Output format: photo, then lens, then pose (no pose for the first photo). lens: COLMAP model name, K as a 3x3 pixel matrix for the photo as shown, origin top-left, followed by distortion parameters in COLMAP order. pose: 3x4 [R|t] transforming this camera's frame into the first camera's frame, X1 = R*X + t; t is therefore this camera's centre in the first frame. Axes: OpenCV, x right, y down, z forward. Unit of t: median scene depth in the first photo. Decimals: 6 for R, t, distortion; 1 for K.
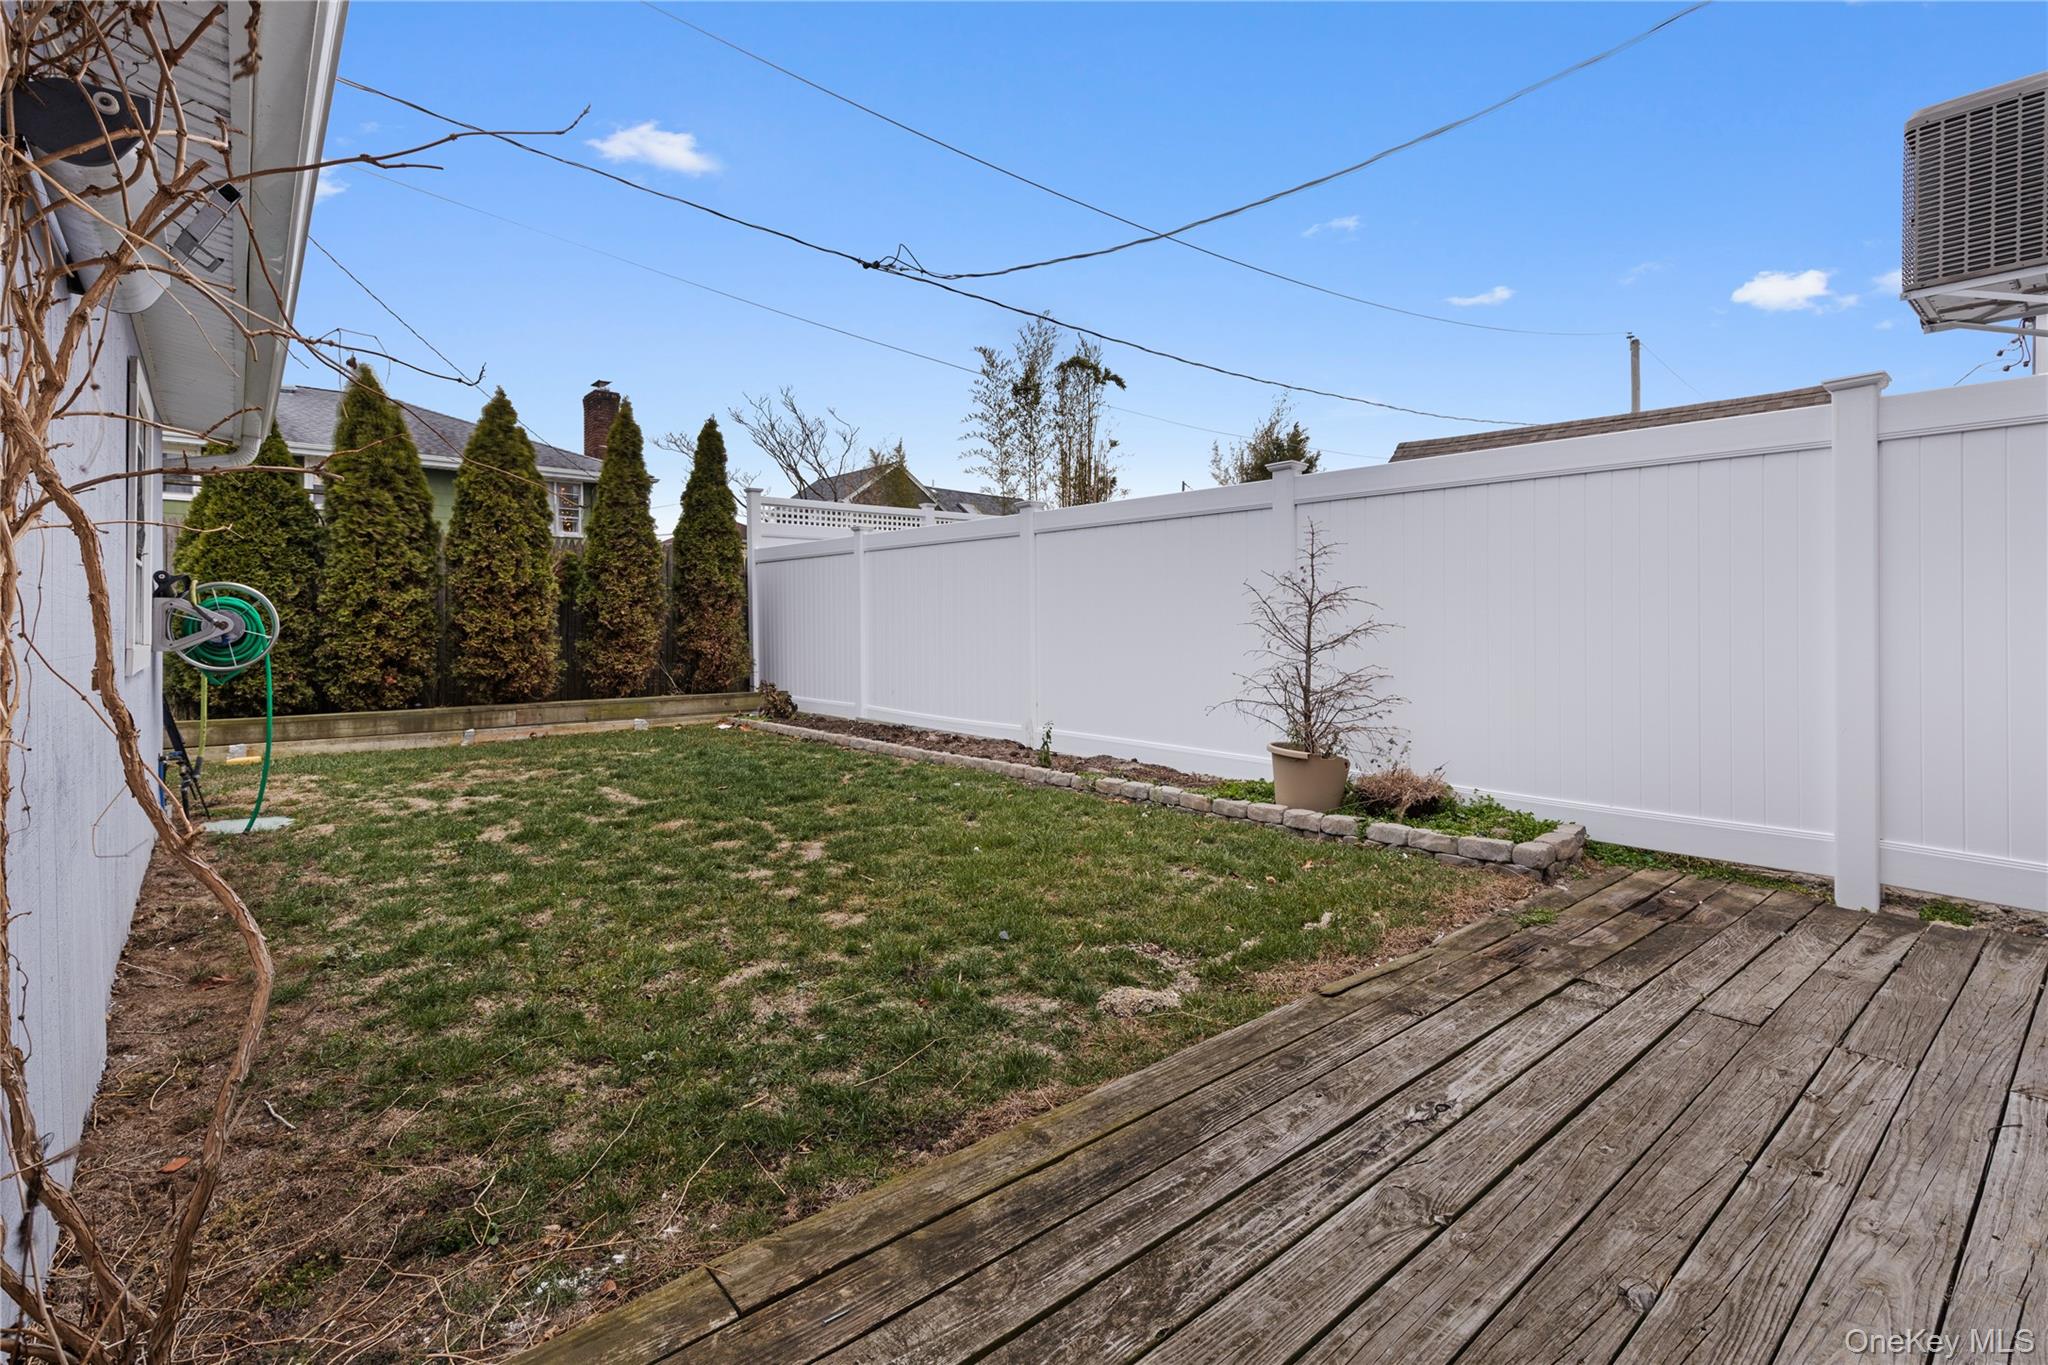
lens RADIAL K [[926.7, 0, 1000.6], [0, 926.7, 637.4], [0, 0, 1]] dist [0.005907, -0.000989]
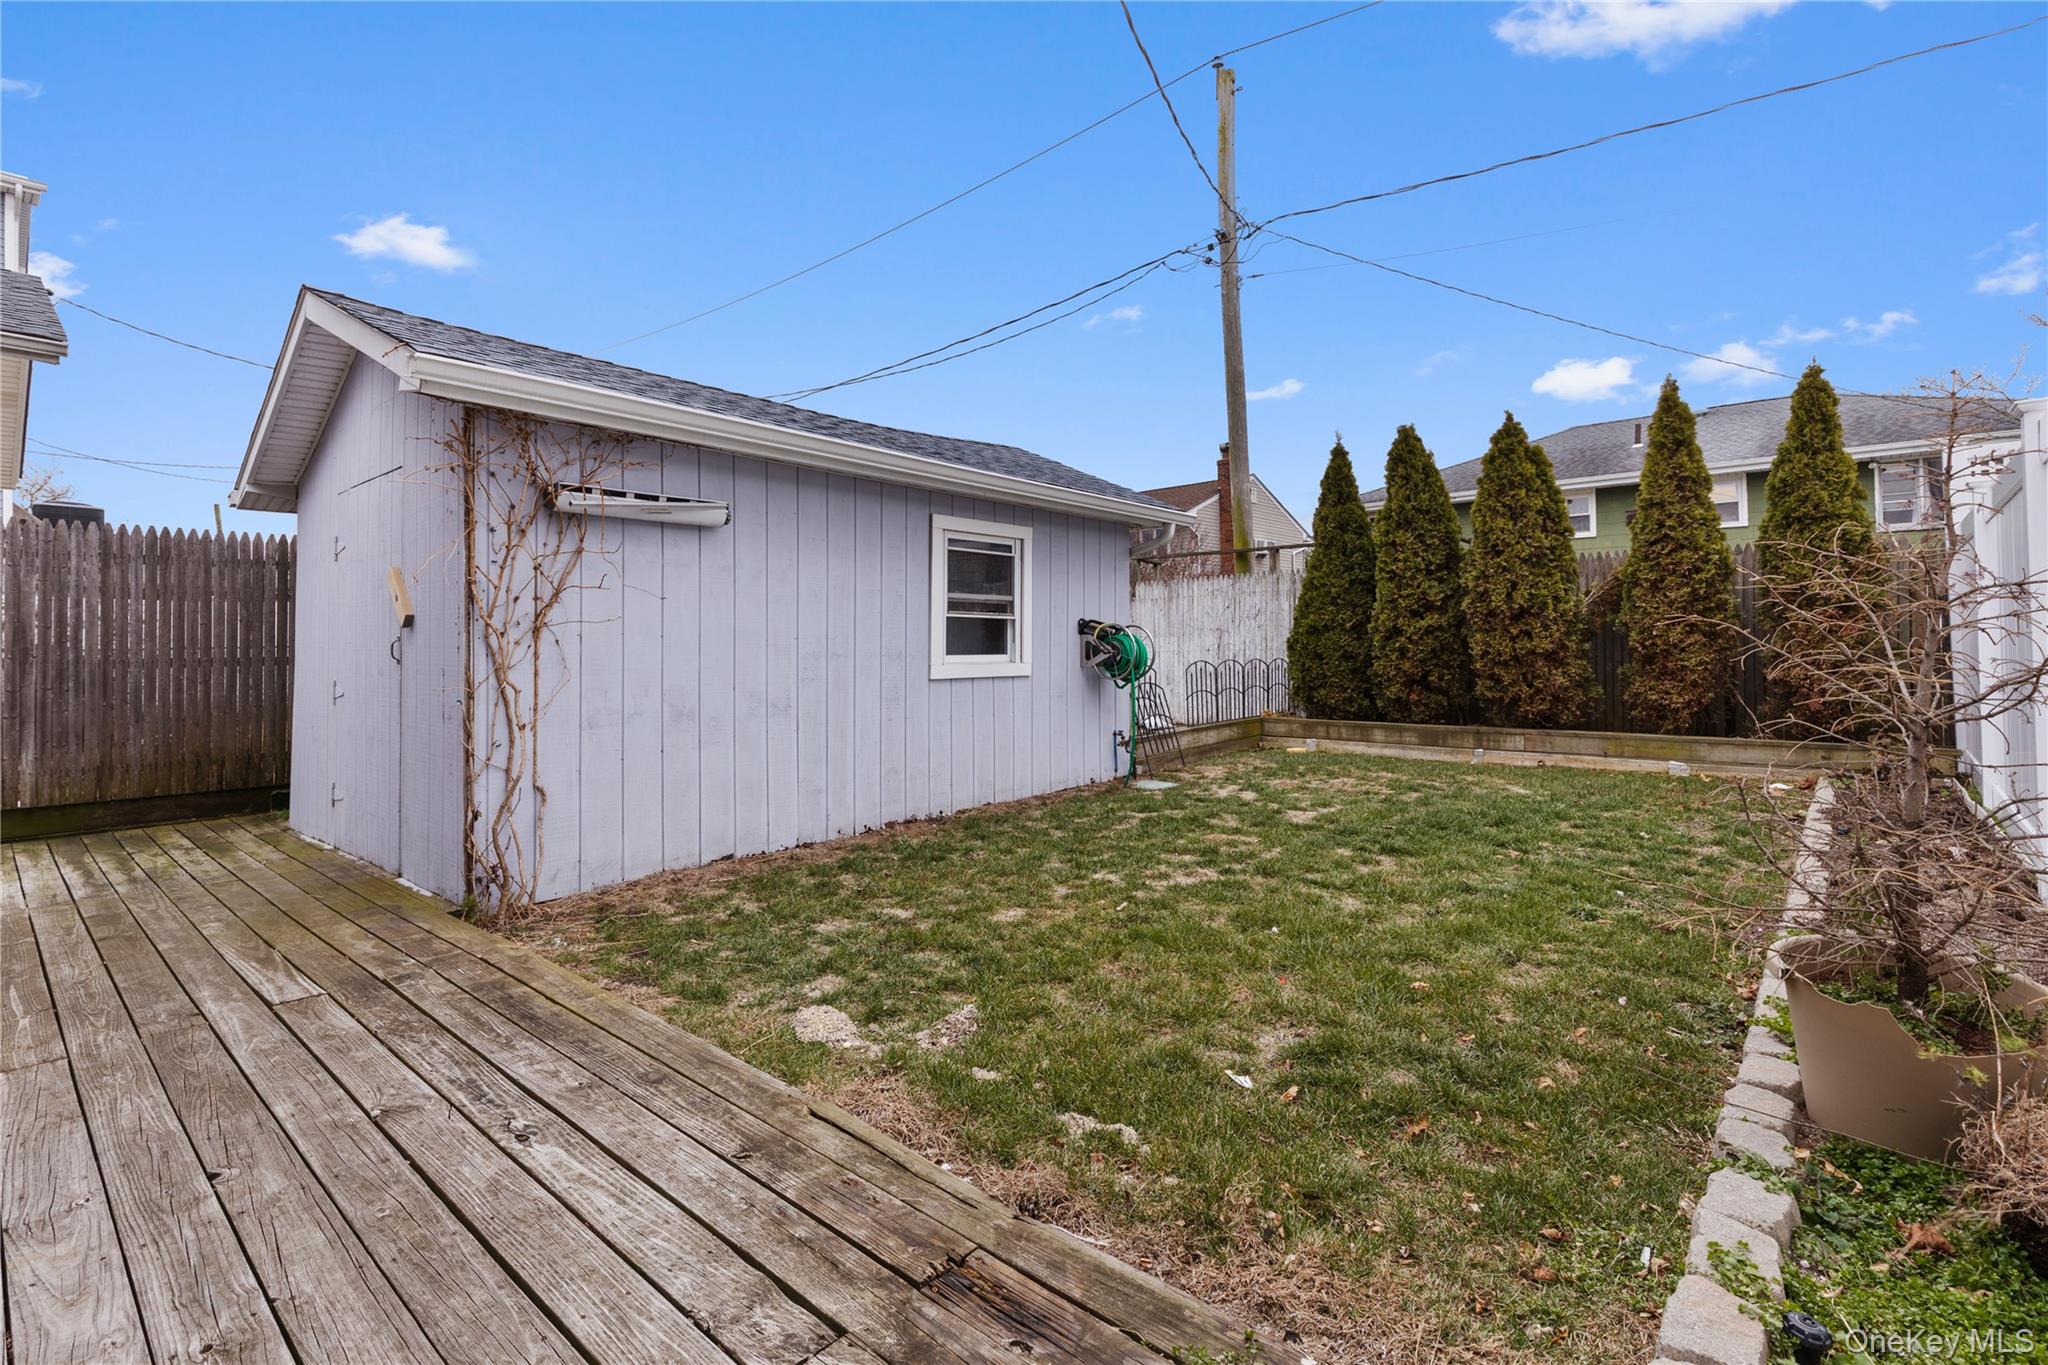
lens RADIAL K [[926.7, 0, 1010.9], [0, 926.7, 627.2], [0, 0, 1]] dist [0.005907, -0.000989]
pose [[0.165214, -0.022326, -0.986005, 1.203567], [-0.008725, 0.999672, -0.024097, -0.023710], [0.986219, 0.012584, 0.164965, 1.032527]]
